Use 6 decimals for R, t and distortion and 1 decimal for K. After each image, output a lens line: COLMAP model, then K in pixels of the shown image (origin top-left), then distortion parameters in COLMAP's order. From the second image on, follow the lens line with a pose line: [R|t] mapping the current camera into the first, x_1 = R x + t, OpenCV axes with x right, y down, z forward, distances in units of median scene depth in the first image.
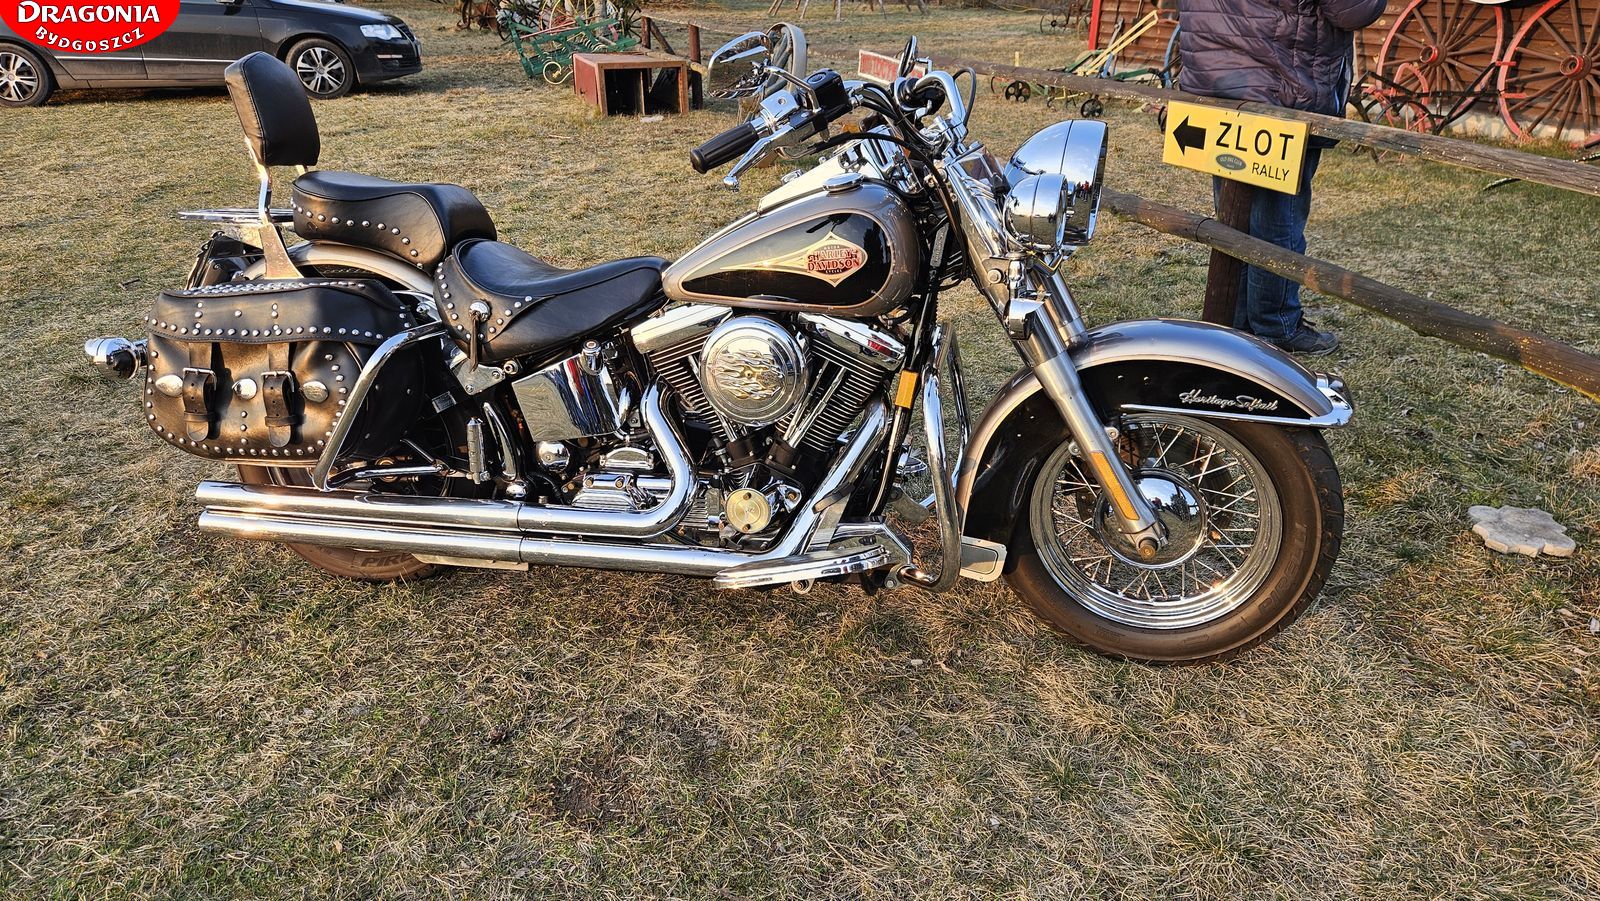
lens RADIAL K [[1078.1, 0, 794.8], [0, 1078.1, 442.6], [0, 0, 1]] dist [0.074545, -0.071761]
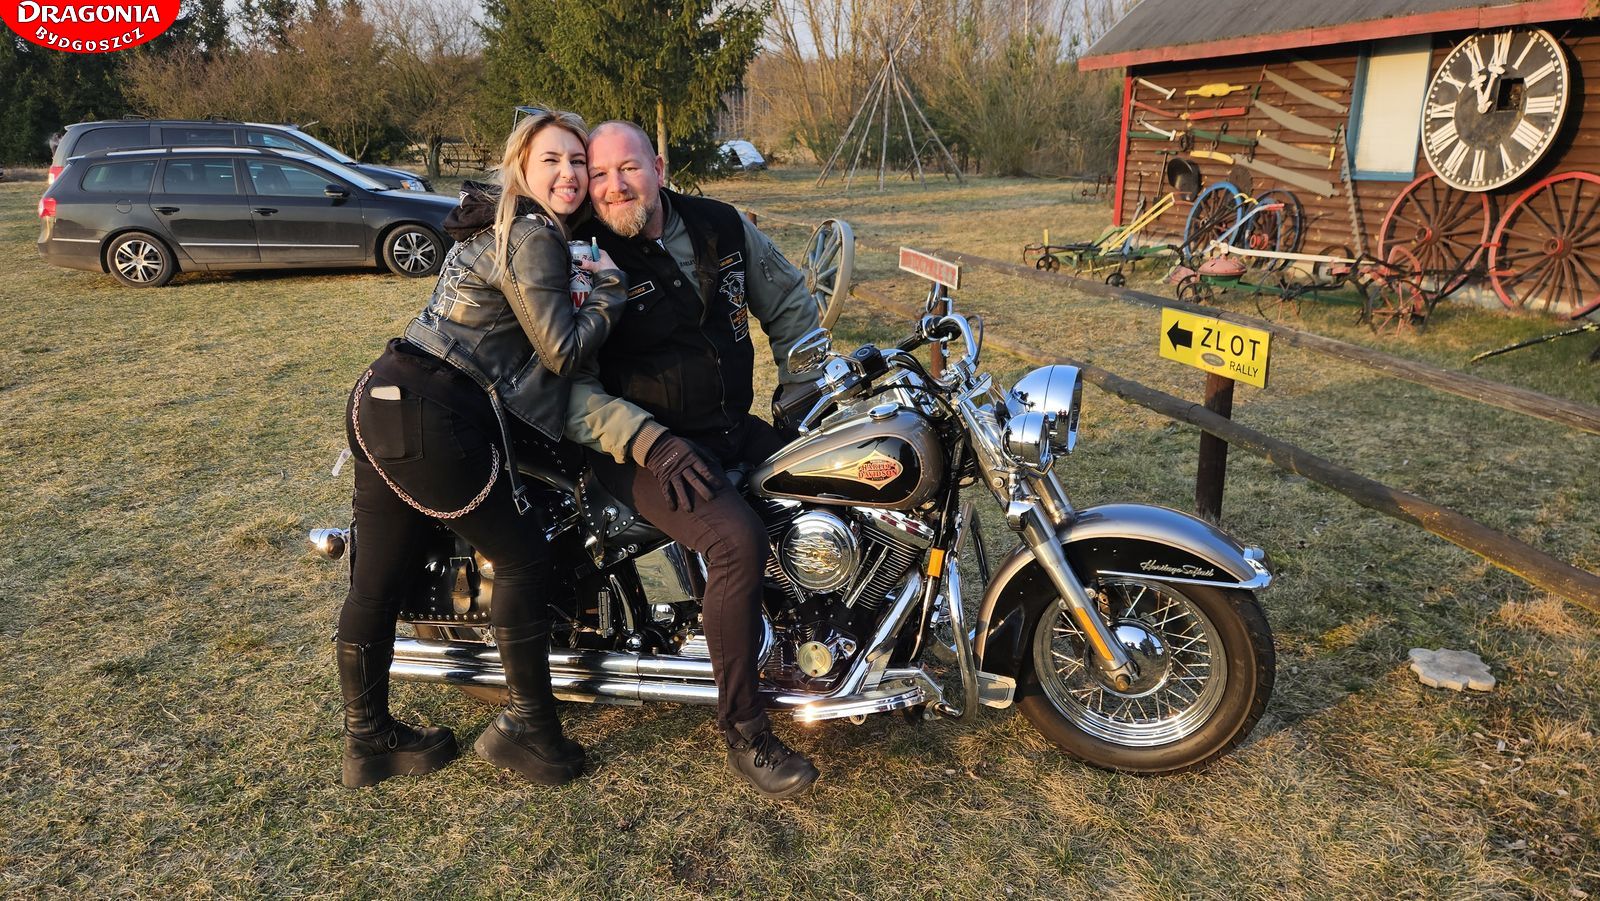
lens RADIAL K [[1078.1, 0, 810.7], [0, 1078.1, 470.7], [0, 0, 1]] dist [0.074545, -0.071761]
pose [[0.999636, -0.002872, -0.026808, -0.014282], [-0.000026, 0.994209, -0.107466, -0.008736], [0.026961, 0.107428, 0.993847, -0.281629]]
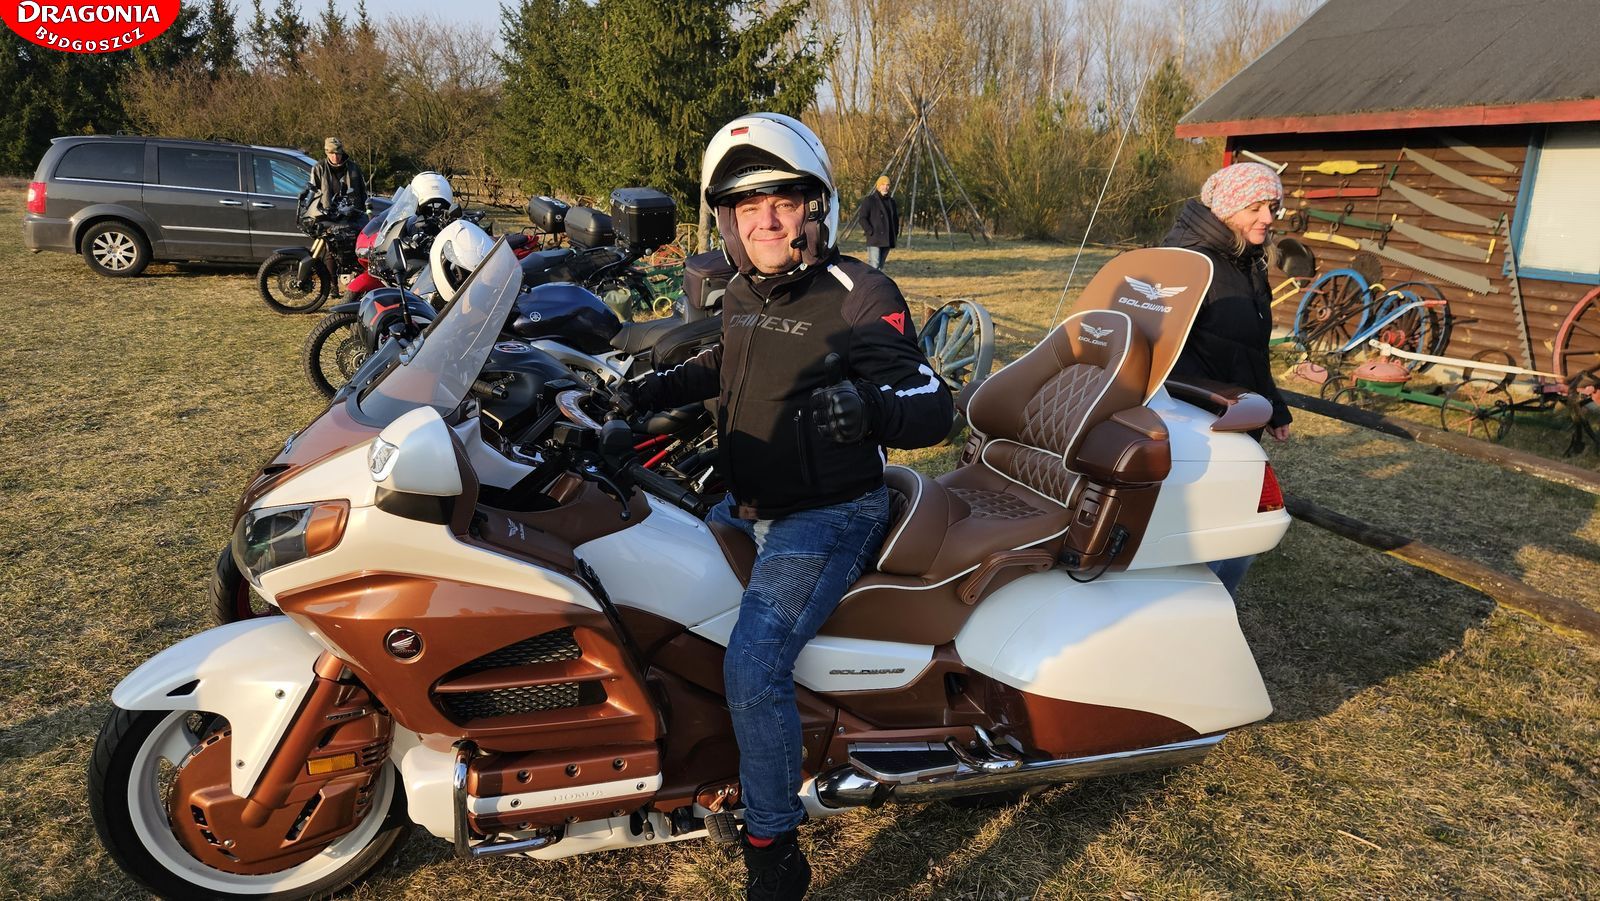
lens RADIAL K [[1078.1, 0, 808.3], [0, 1078.1, 464.6], [0, 0, 1]] dist [0.074545, -0.071761]
pose [[0.998913, 0.044711, -0.013218, -0.367719], [-0.046216, 0.986966, -0.154148, -0.281782], [0.006153, 0.154592, 0.987959, 0.293275]]
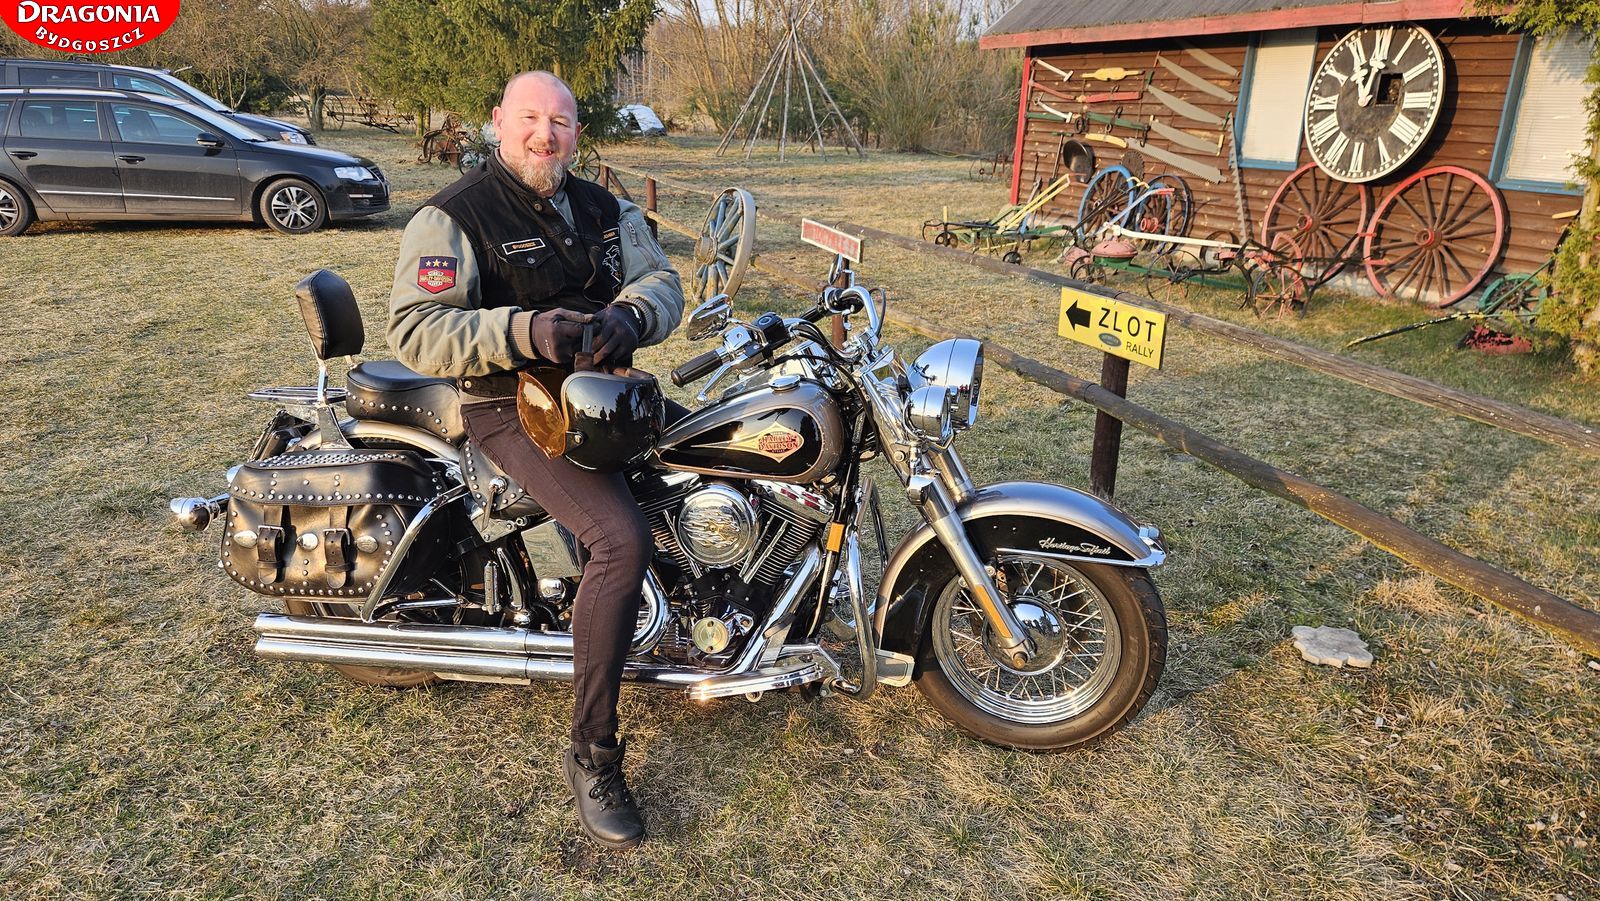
lens RADIAL K [[1078.1, 0, 792.4], [0, 1078.1, 457.8], [0, 0, 1]] dist [0.074545, -0.071761]
pose [[0.998548, 0.011256, 0.052681, -0.020545], [-0.006303, 0.995622, -0.093256, -0.015310], [-0.053500, 0.092789, 0.994247, -0.253687]]
